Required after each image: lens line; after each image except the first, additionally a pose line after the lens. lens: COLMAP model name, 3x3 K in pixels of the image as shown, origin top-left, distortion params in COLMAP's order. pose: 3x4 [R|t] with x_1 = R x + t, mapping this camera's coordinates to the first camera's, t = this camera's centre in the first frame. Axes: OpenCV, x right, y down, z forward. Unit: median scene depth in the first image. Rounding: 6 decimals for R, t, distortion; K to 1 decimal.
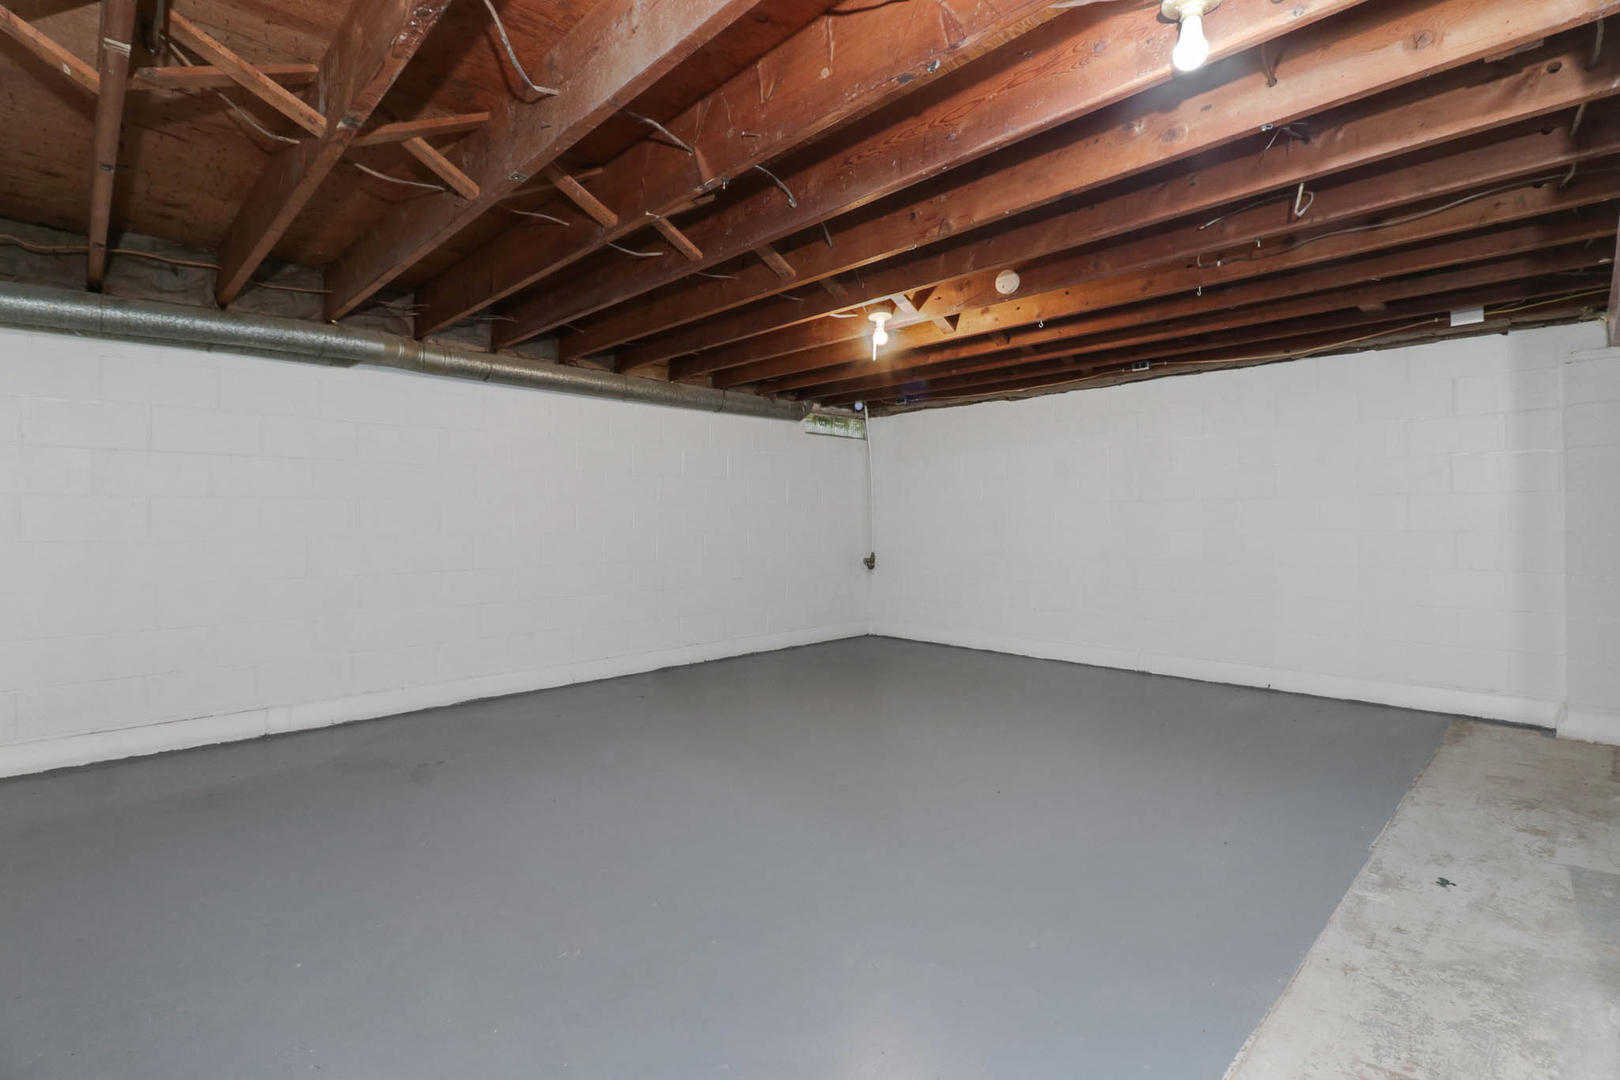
lens RADIAL K [[765.0, 0, 819.2], [0, 765.0, 518.4], [0, 0, 1]] dist [0.017853, -0.014346]
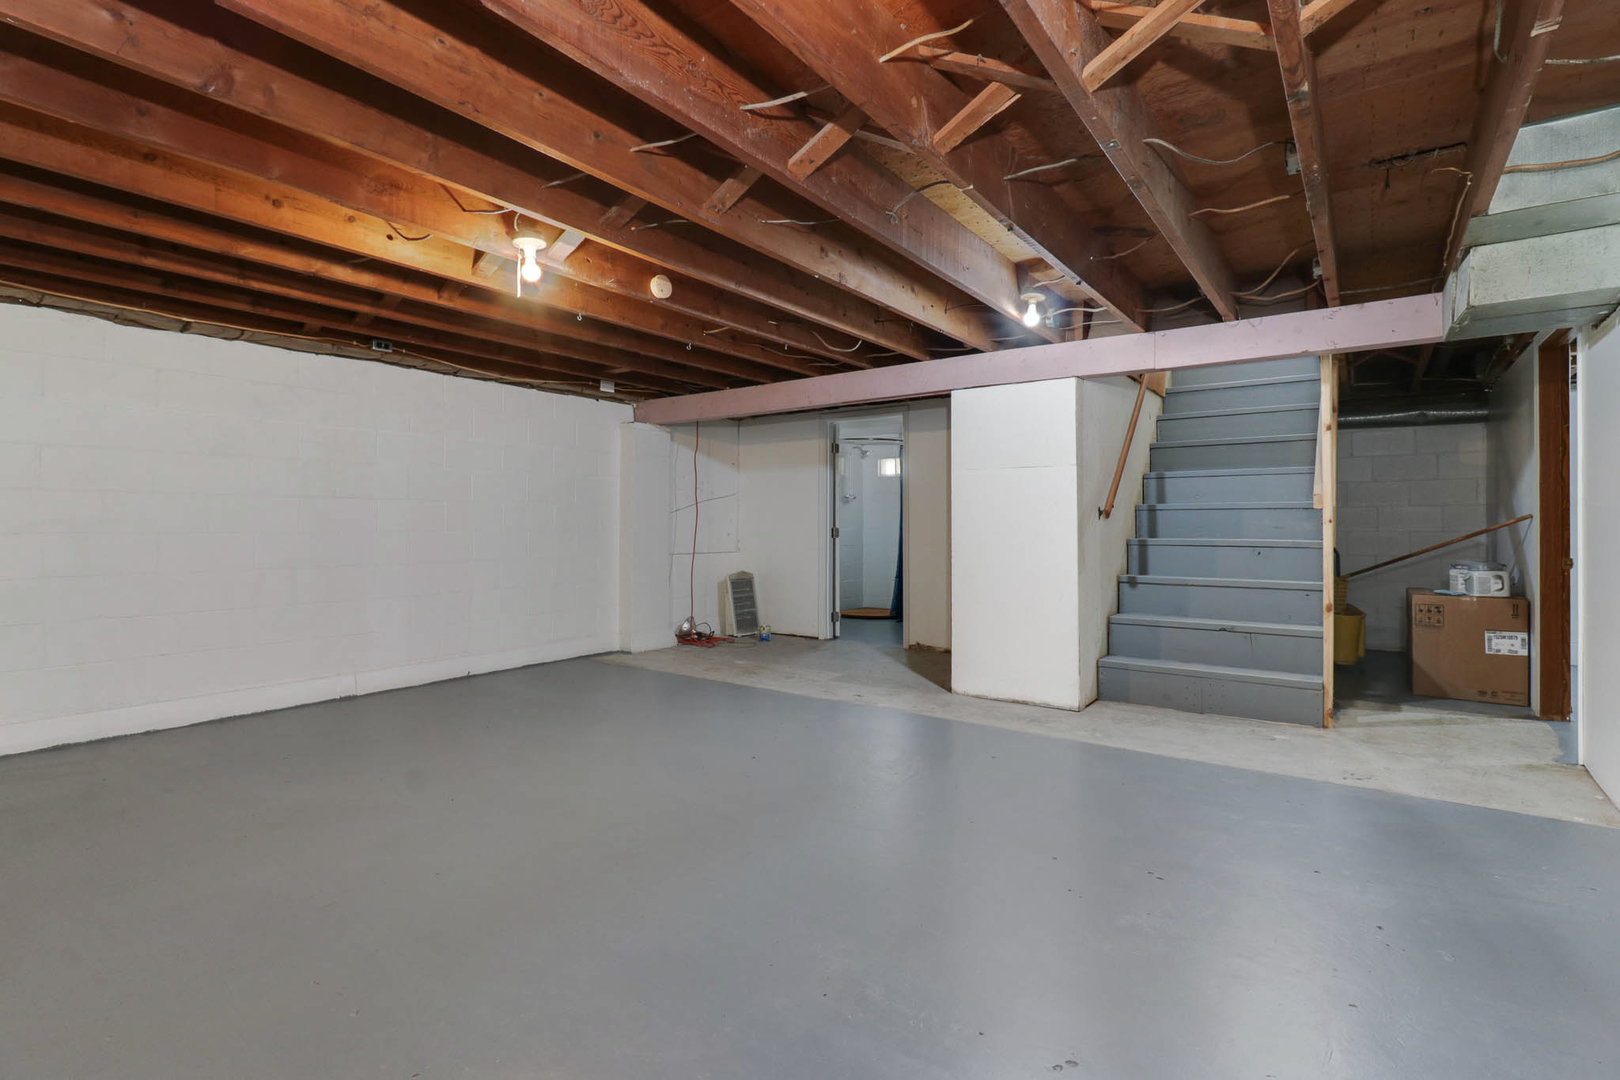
lens RADIAL K [[765.0, 0, 819.2], [0, 765.0, 518.4], [0, 0, 1]] dist [0.017853, -0.014346]
pose [[-0.184524, 0.008756, 0.982789, -0.773948], [-0.005471, 0.999936, -0.009936, 0.008837], [-0.982813, -0.007210, -0.184465, 0.951046]]
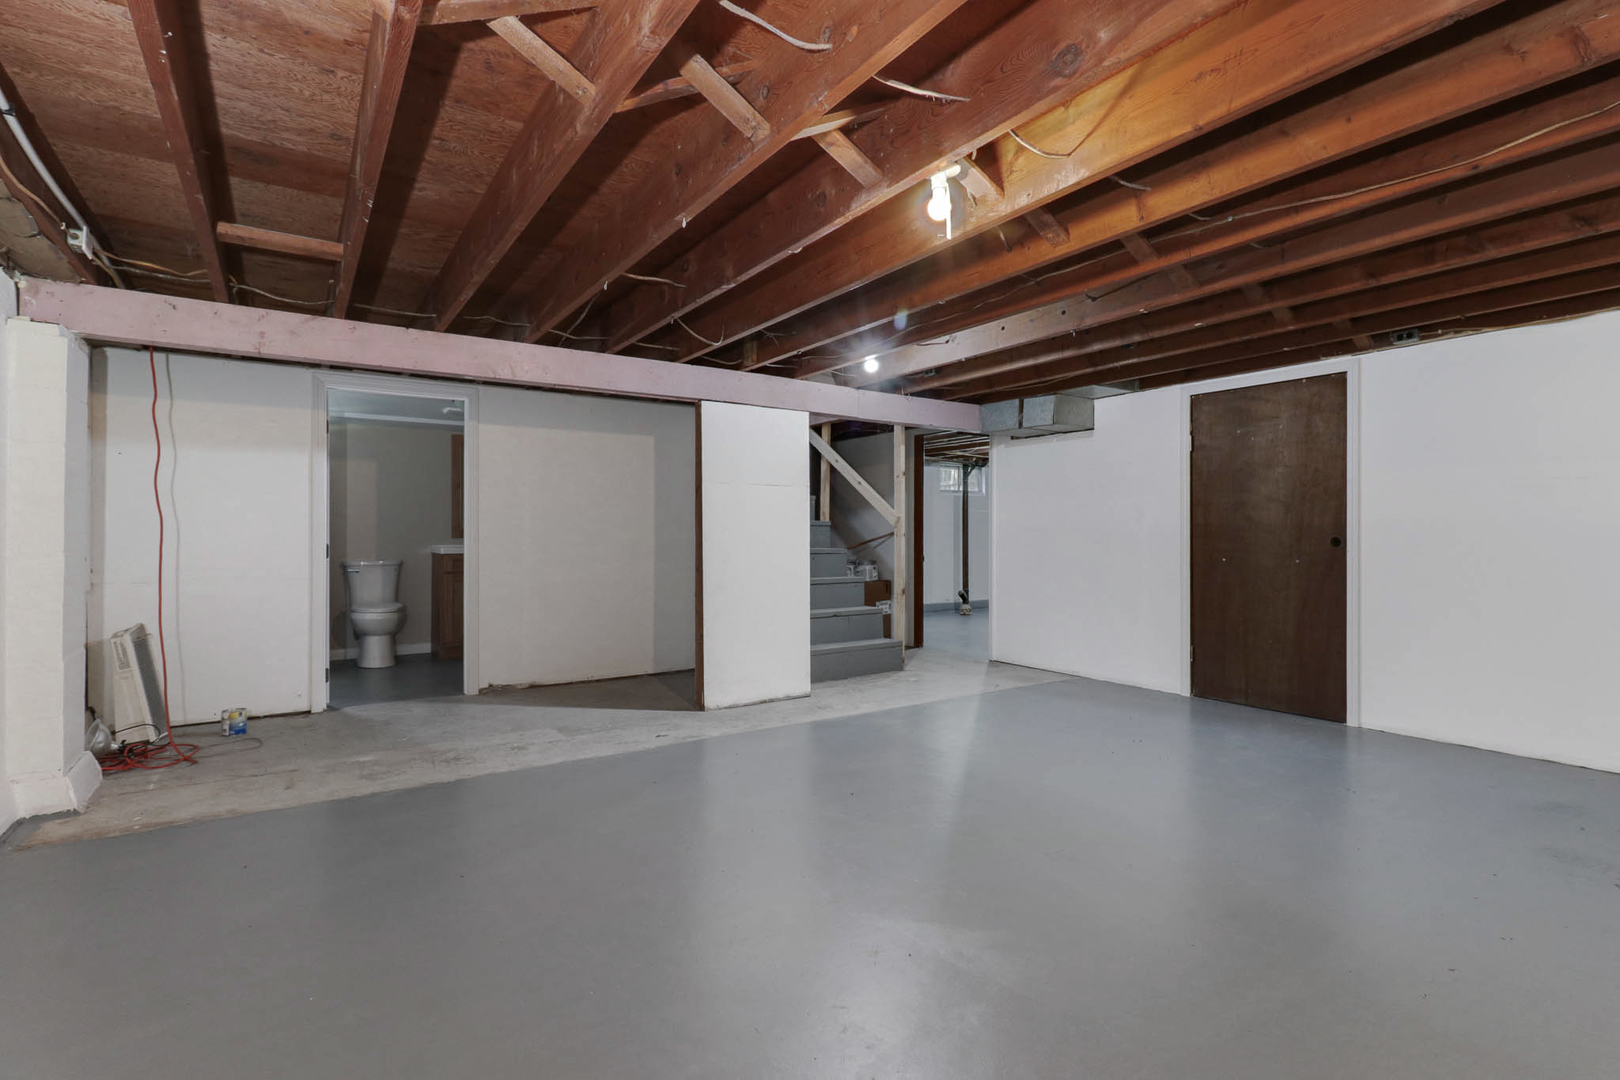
lens RADIAL K [[765.0, 0, 819.2], [0, 765.0, 518.4], [0, 0, 1]] dist [0.017853, -0.014346]
pose [[-0.986546, 0.006512, 0.163355, 0.094920], [0.001604, 0.999544, -0.030156, 0.012609], [-0.163477, -0.029489, -0.986106, 1.733684]]
